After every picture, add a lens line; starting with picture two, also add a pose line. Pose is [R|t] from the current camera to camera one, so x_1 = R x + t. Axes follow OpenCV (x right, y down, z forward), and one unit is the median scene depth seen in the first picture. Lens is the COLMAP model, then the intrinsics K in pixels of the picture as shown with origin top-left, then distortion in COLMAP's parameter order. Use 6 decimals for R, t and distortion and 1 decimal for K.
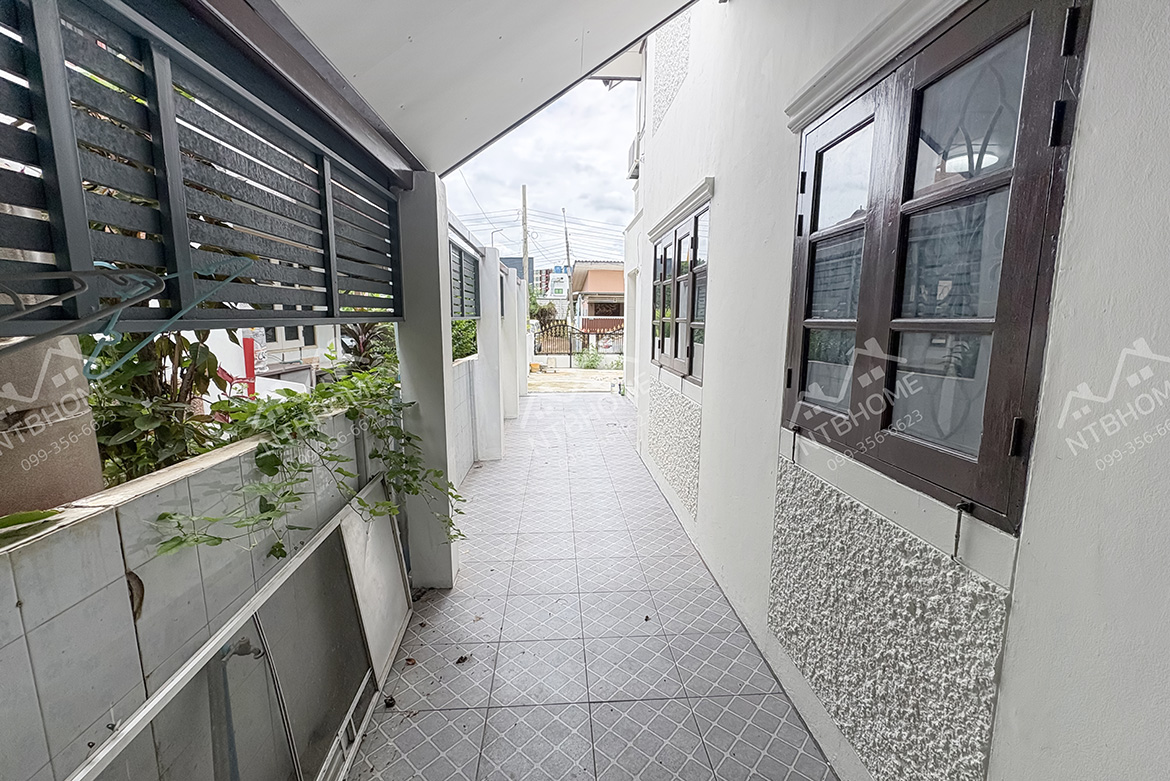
lens RADIAL K [[469.2, 0, 585.0], [0, 469.2, 390.5], [0, 0, 1]] dist [-0.000679, -0.000127]
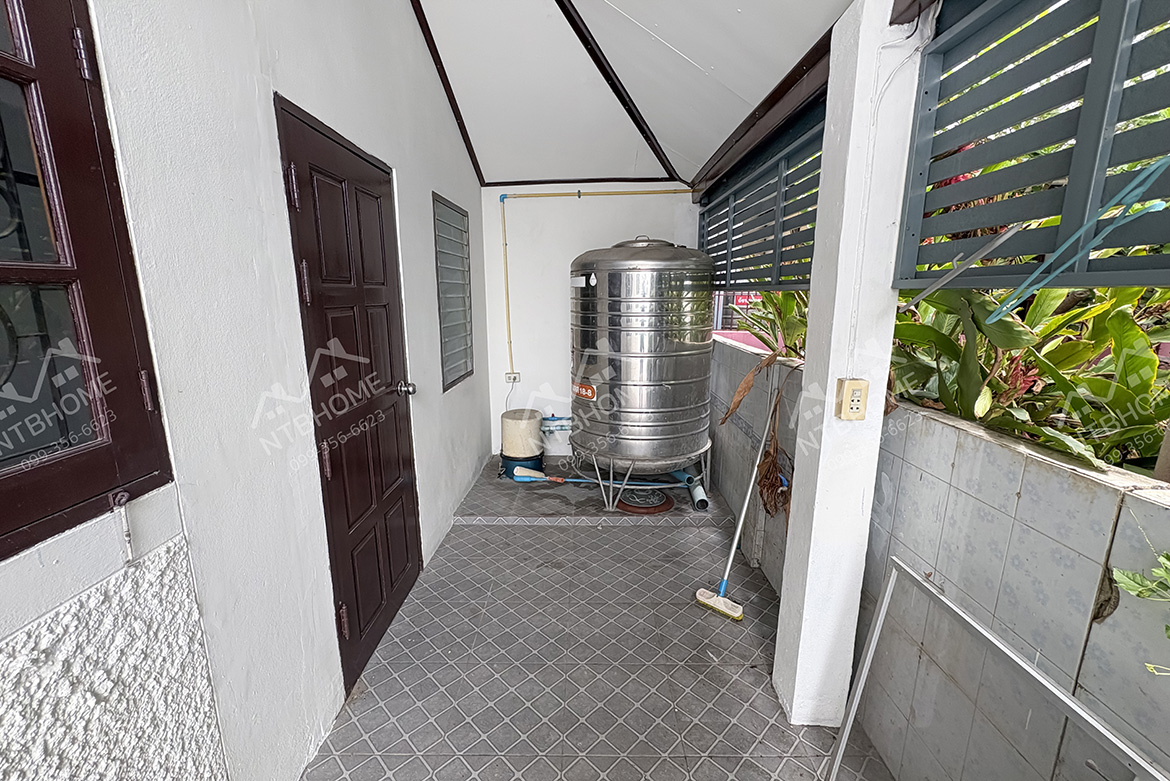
lens RADIAL K [[469.2, 0, 585.0], [0, 469.2, 390.5], [0, 0, 1]] dist [-0.000679, -0.000127]
pose [[-0.998091, -0.018946, 0.058777, -0.050132], [0.003097, 0.935221, 0.354050, -0.230103], [-0.061677, 0.353556, -0.933378, 1.751825]]
